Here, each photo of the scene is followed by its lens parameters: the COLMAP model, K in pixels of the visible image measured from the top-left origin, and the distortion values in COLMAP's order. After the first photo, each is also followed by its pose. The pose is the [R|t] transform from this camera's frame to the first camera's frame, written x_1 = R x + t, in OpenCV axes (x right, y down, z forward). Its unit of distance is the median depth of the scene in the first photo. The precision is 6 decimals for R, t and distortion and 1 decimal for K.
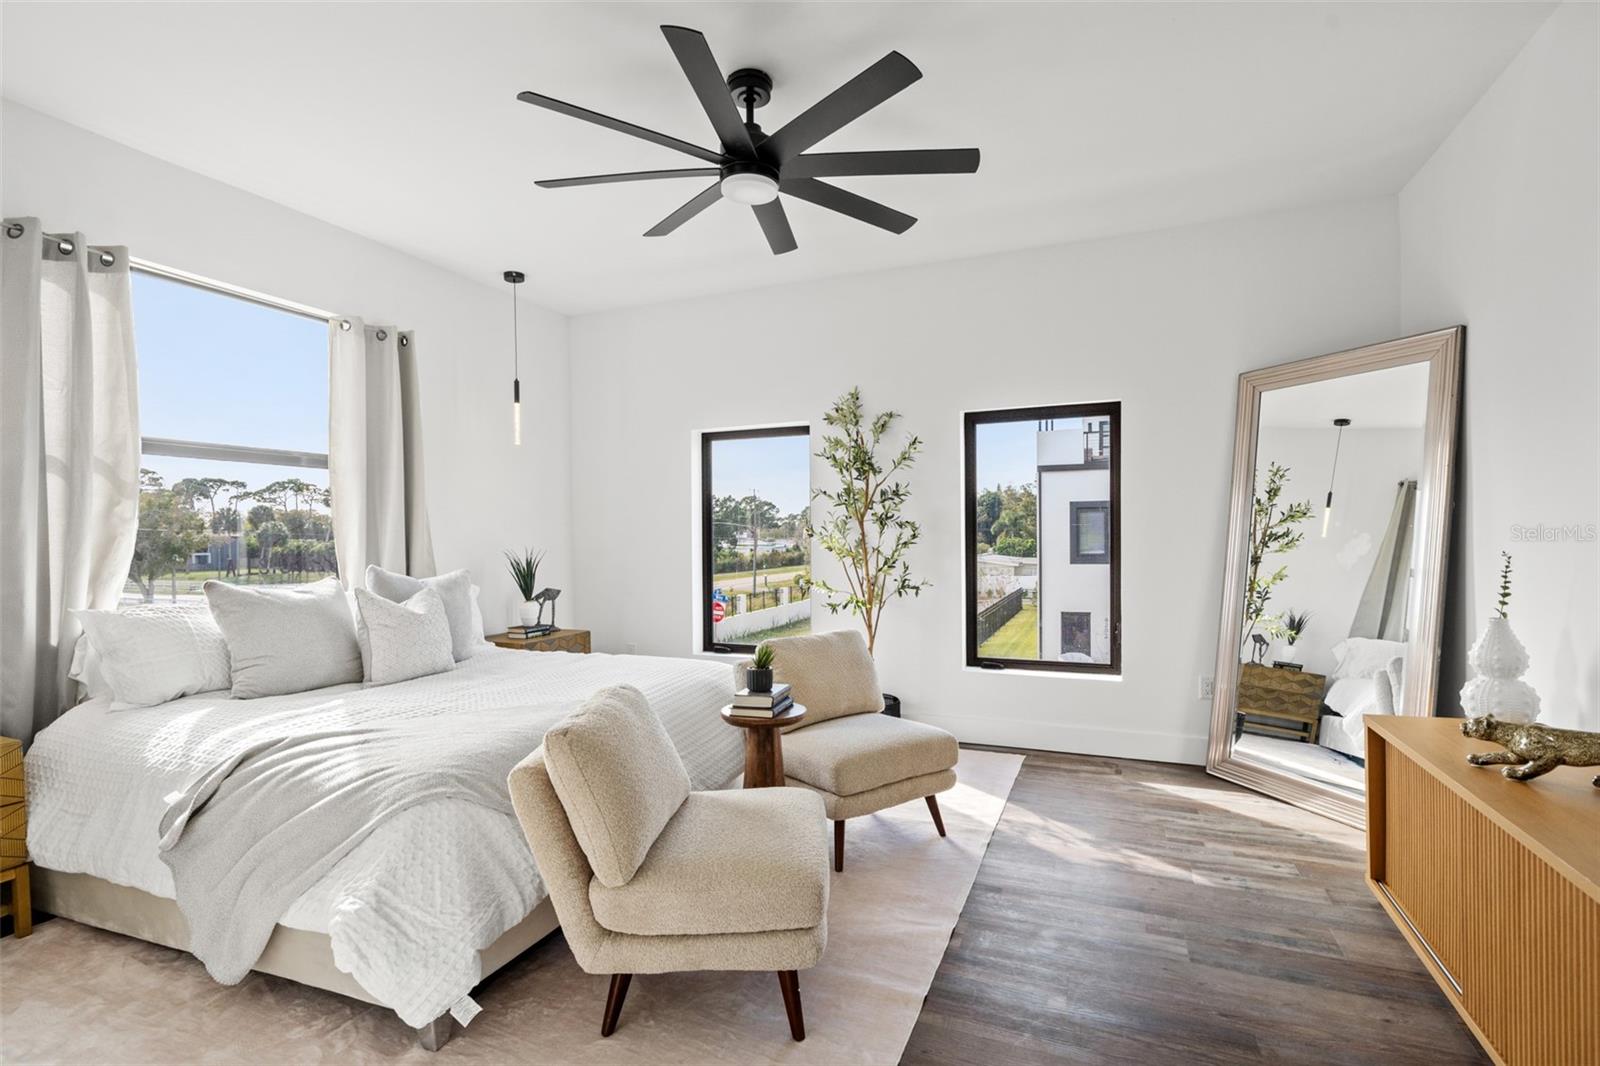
lens RADIAL K [[707.7, 0, 800.0], [0, 707.7, 533.0], [0, 0, 1]] dist [-0.049833, -0.000178]
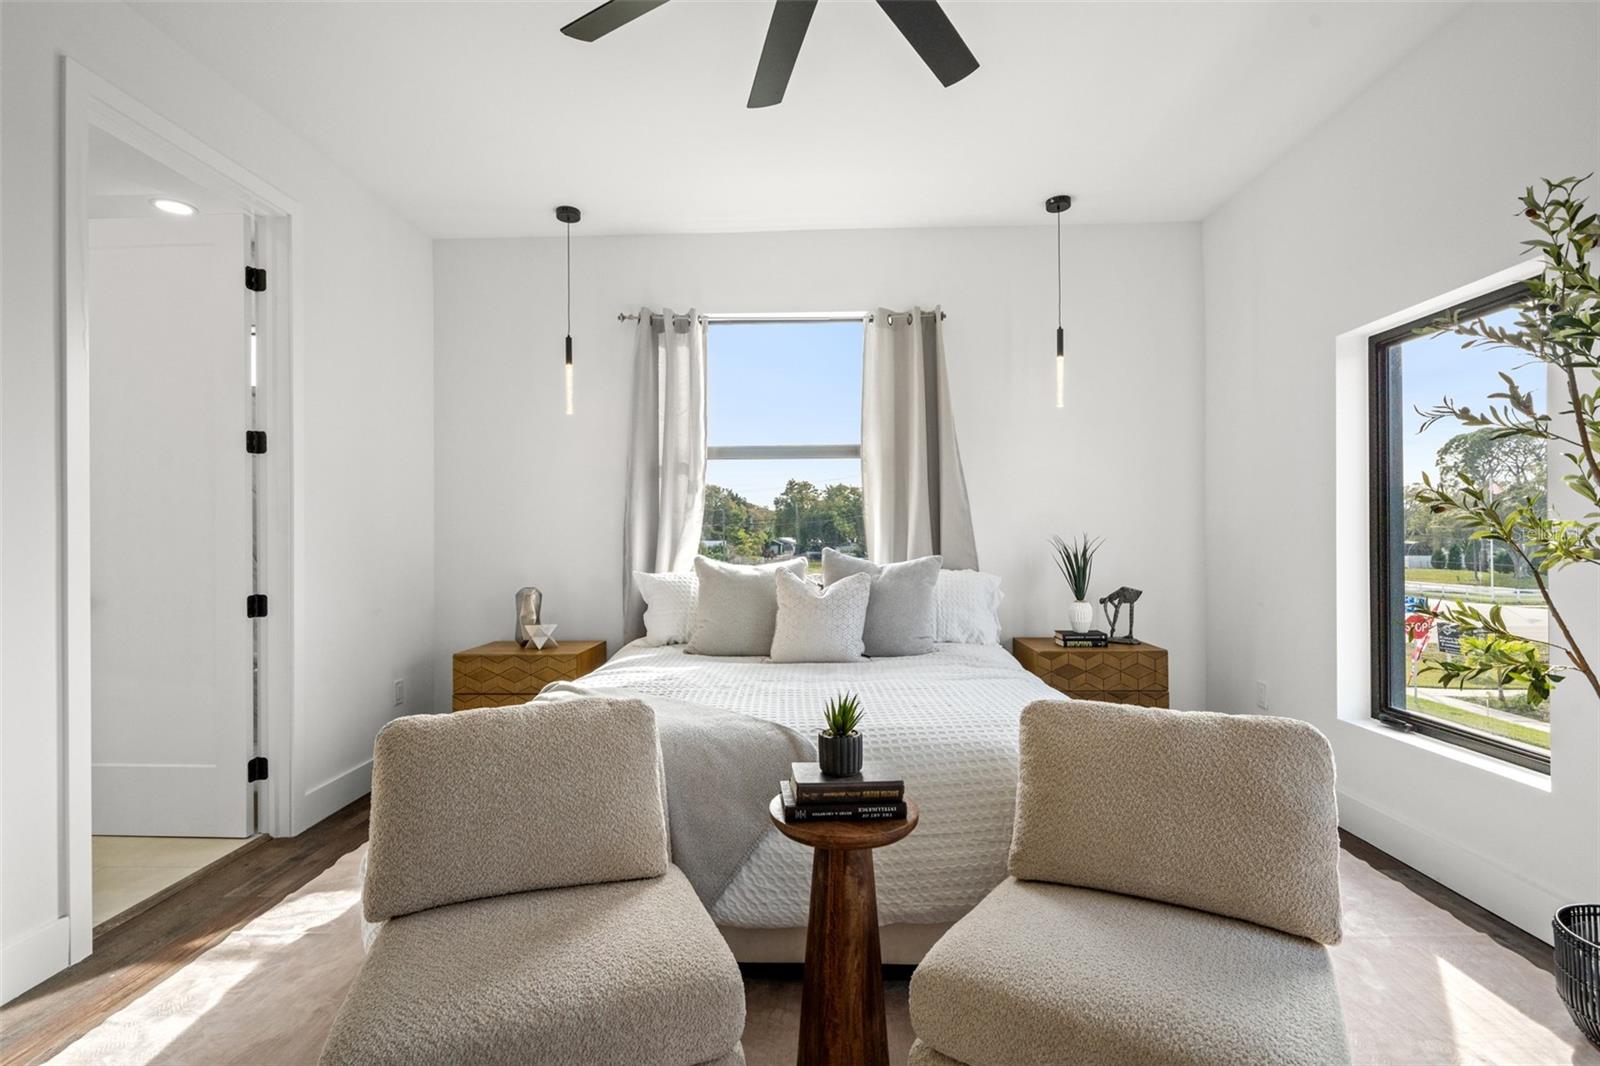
lens RADIAL K [[707.7, 0, 800.0], [0, 707.7, 533.0], [0, 0, 1]] dist [-0.049833, -0.000178]
pose [[0.346154, 0.002367, -0.938175, 0.289493], [0.005058, 0.999978, 0.004389, 0.017089], [0.938164, -0.006265, 0.346134, 0.488284]]
